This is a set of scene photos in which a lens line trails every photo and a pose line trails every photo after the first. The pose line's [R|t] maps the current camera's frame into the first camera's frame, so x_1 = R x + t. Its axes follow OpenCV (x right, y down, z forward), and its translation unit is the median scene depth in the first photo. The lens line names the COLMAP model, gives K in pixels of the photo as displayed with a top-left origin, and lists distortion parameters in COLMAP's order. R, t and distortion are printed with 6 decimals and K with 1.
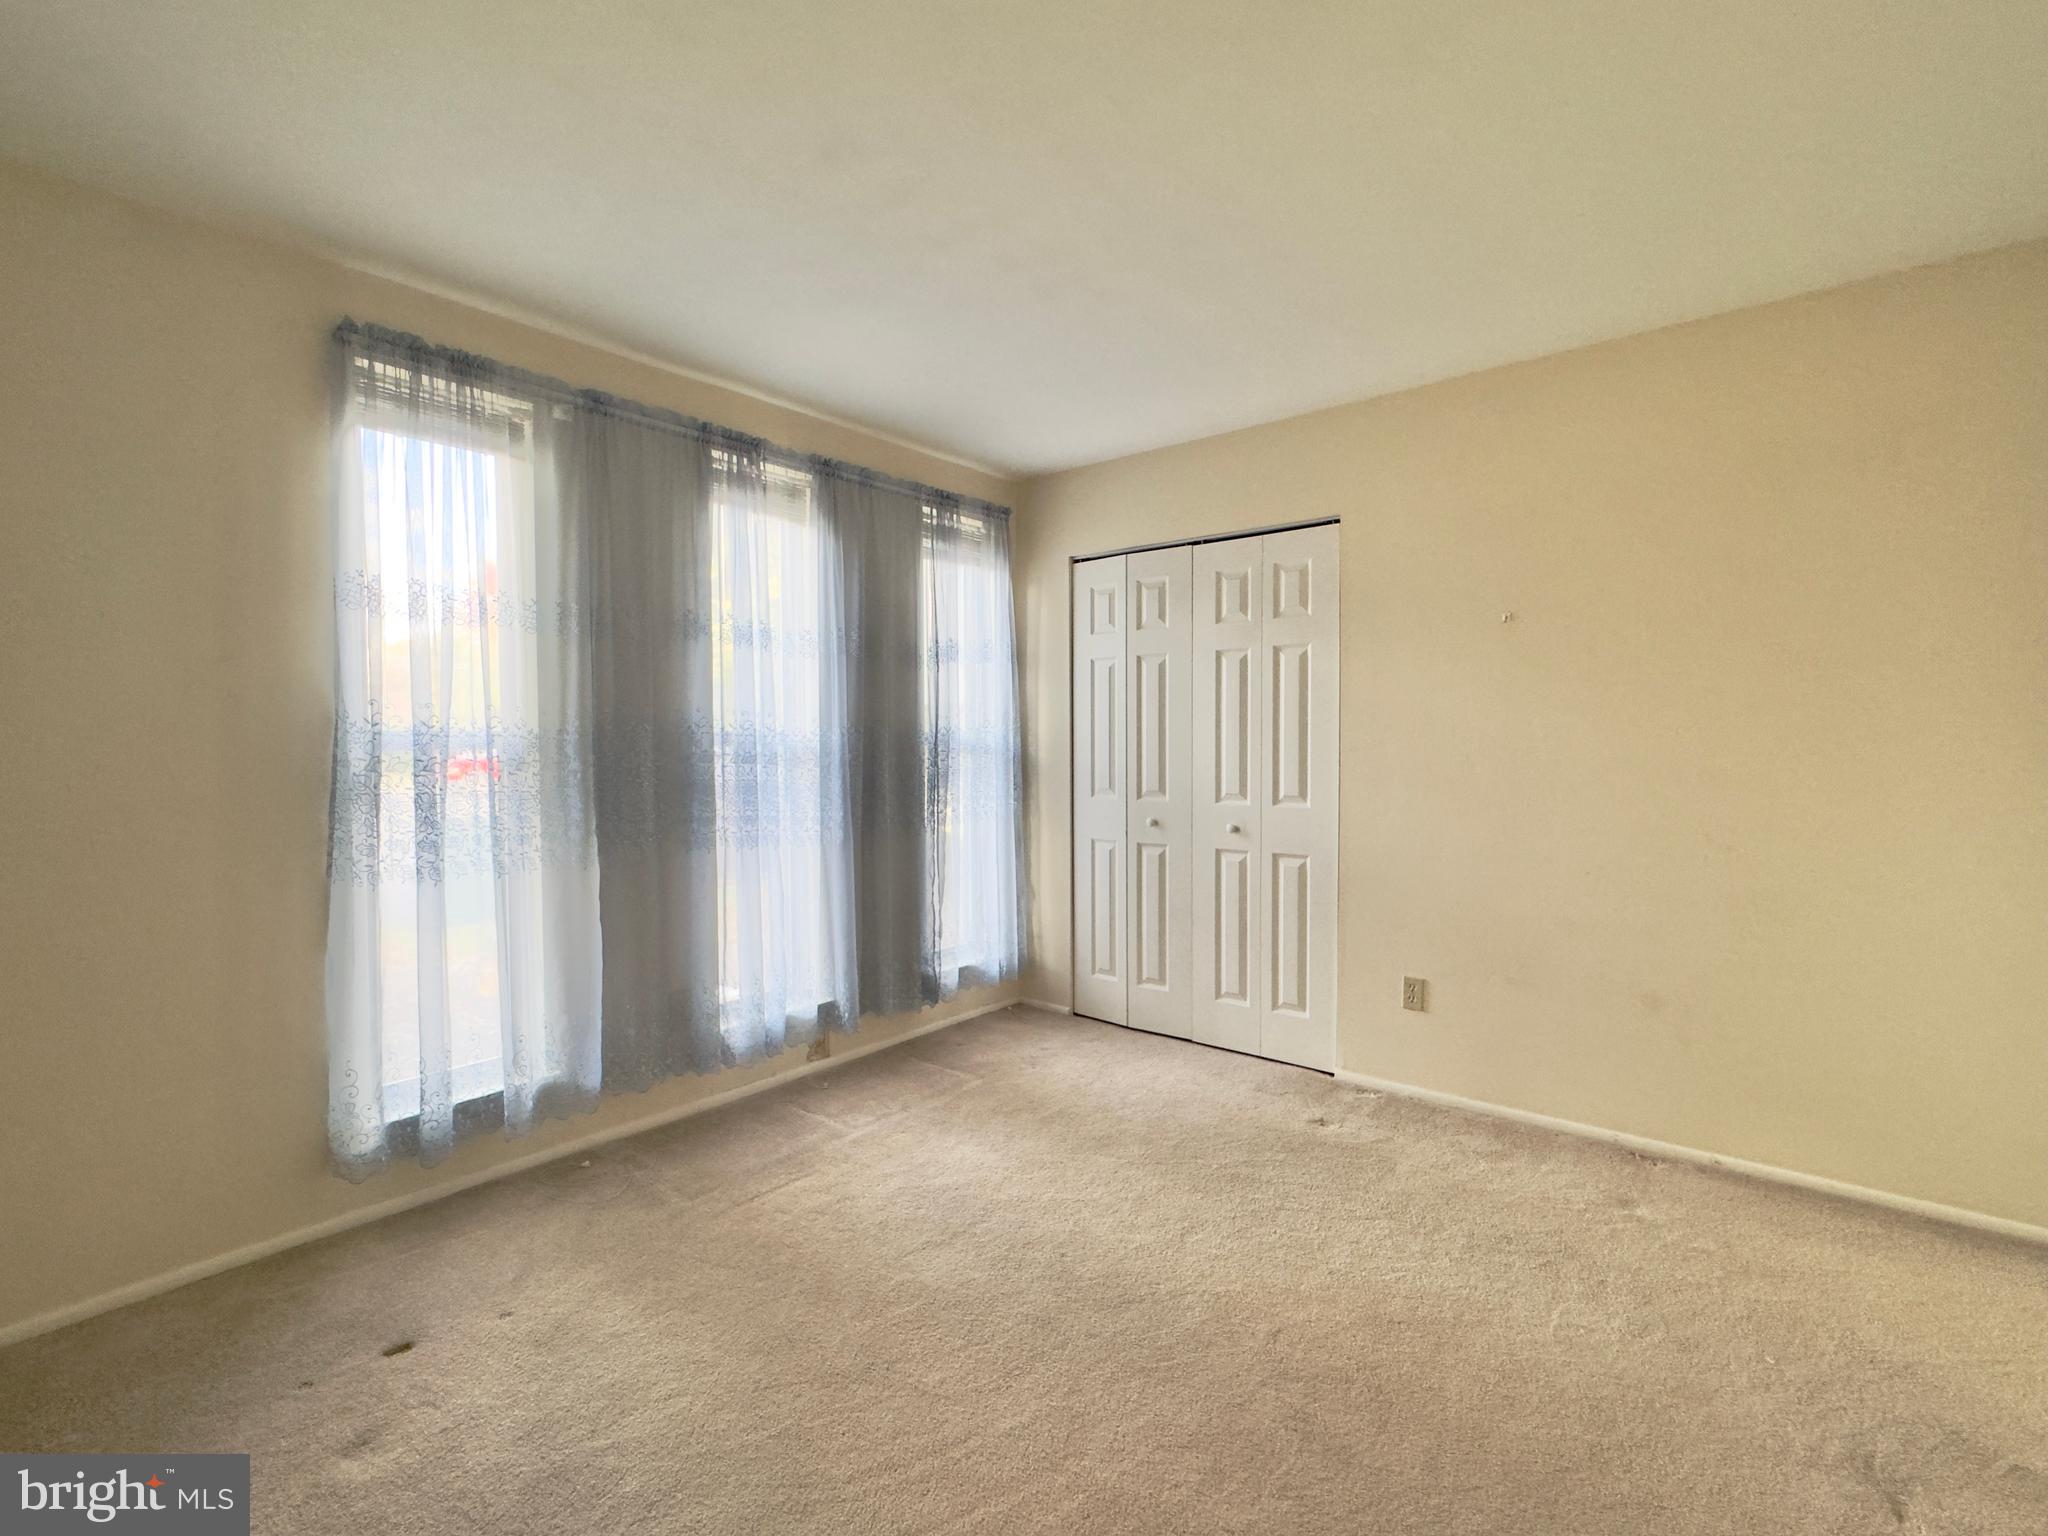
lens RADIAL K [[936.0, 0, 1024.0], [0, 936.0, 768.0], [0, 0, 1]] dist [0.000212, 0.000230]
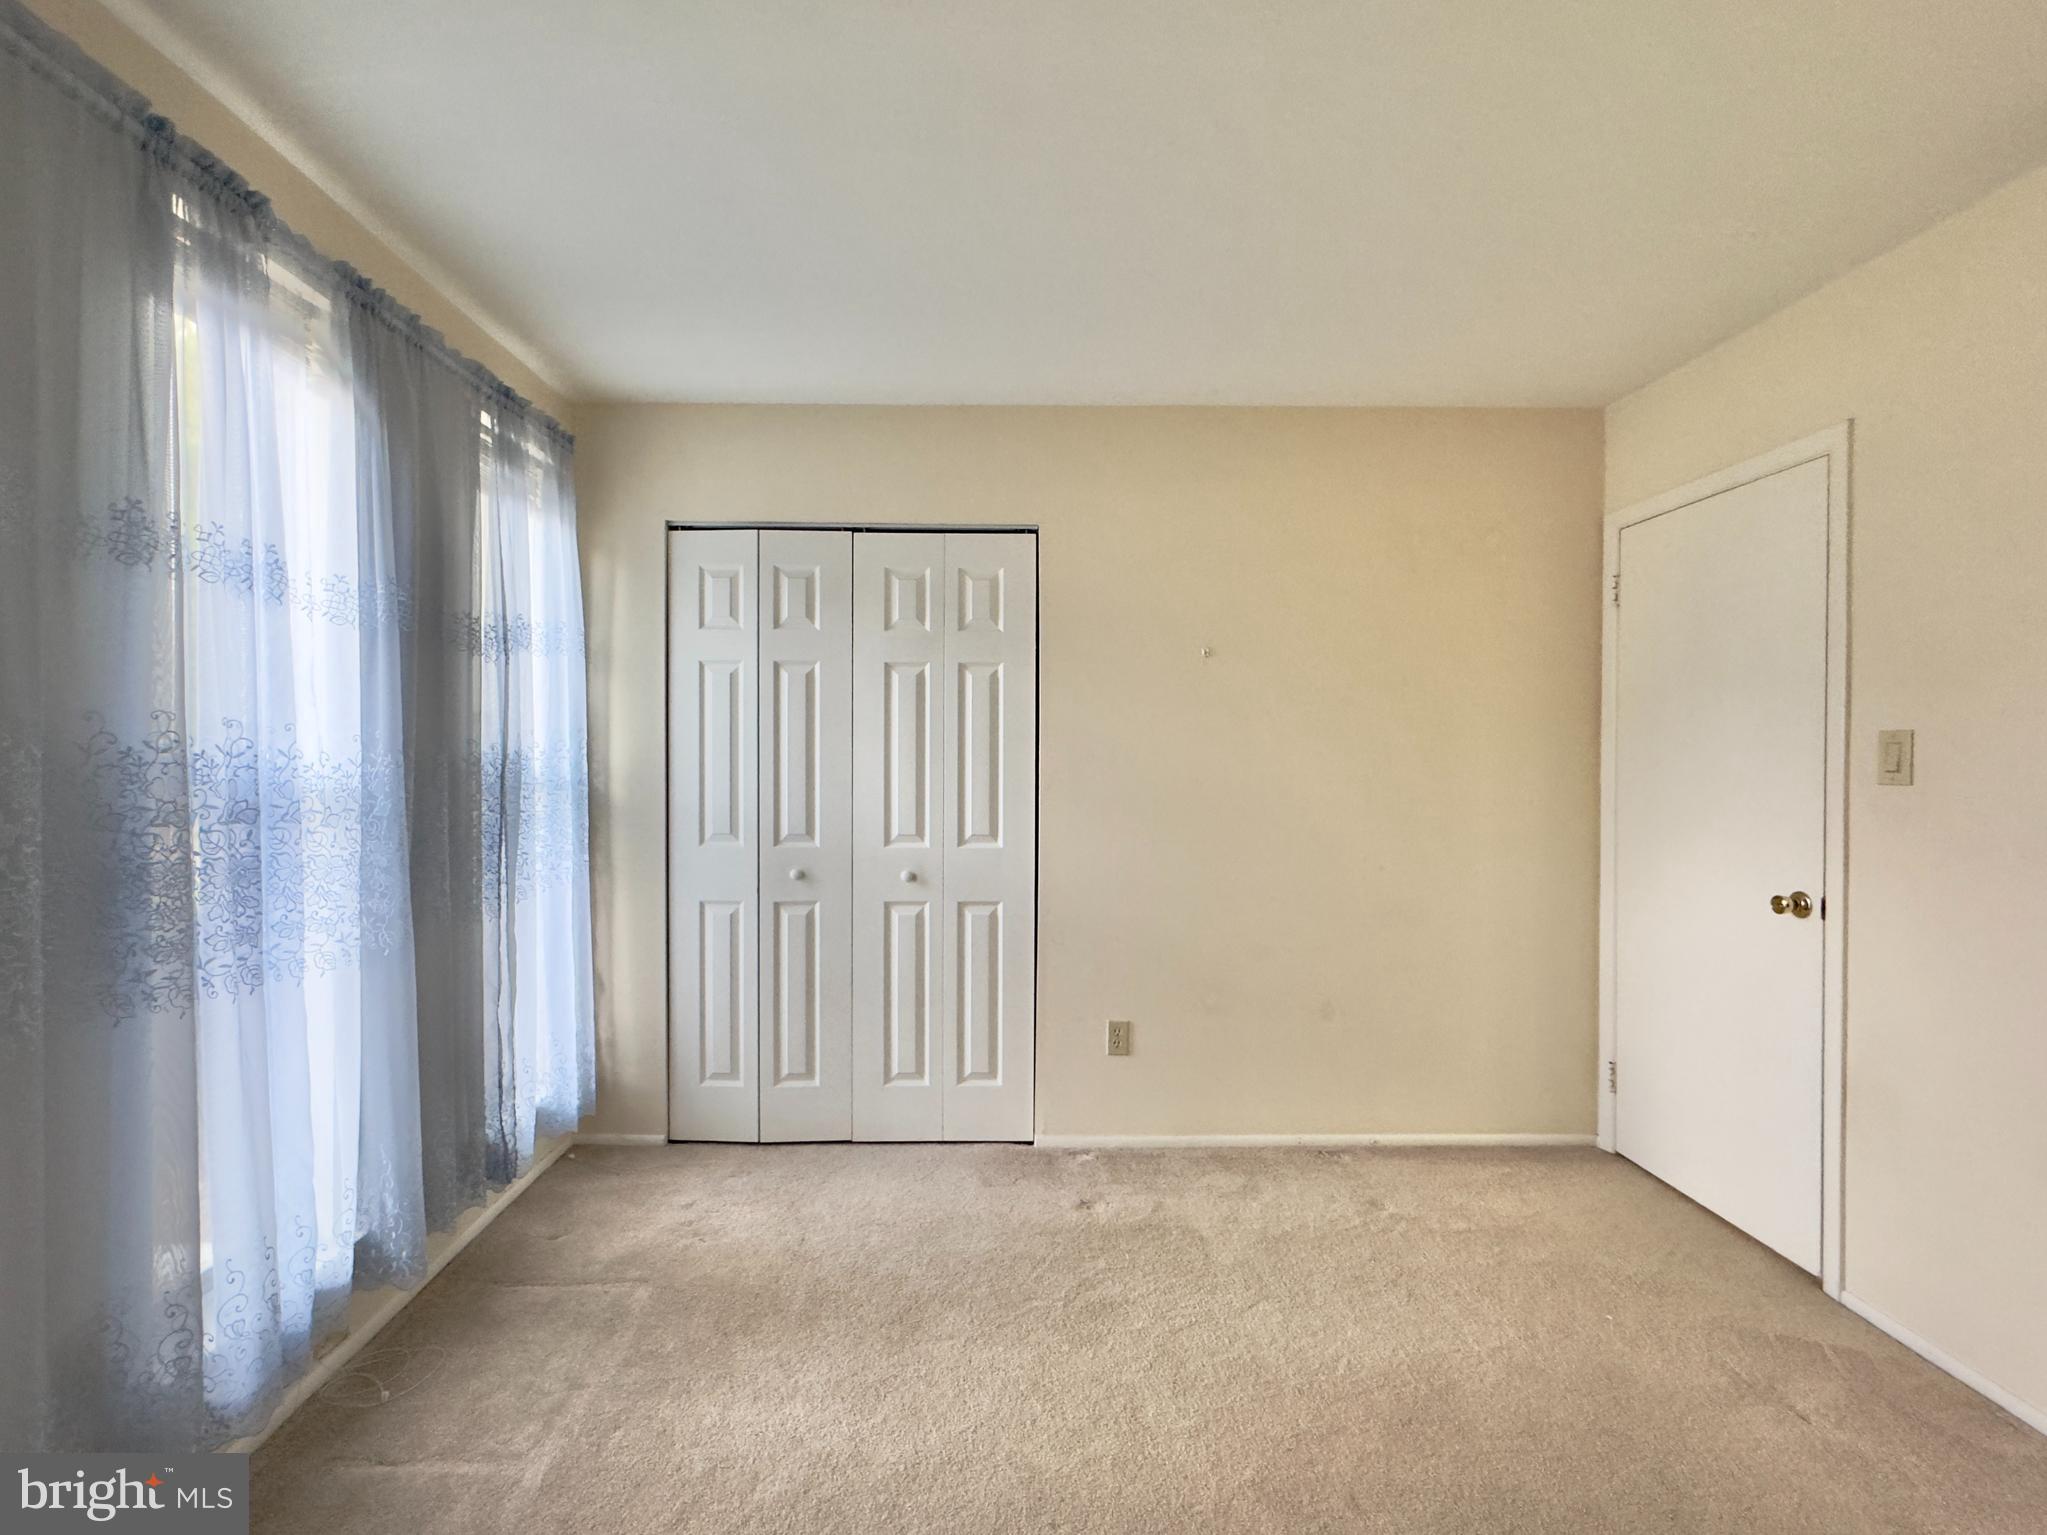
lens RADIAL K [[964.6, 0, 1023.5], [0, 964.6, 767.5], [0, 0, 1]] dist [-0.000417, 0.000485]
pose [[0.757228, 0.001369, 0.653150, -0.272528], [0.010804, 0.999835, -0.014621, -0.019648], [-0.653062, 0.018128, 0.757088, 0.284291]]
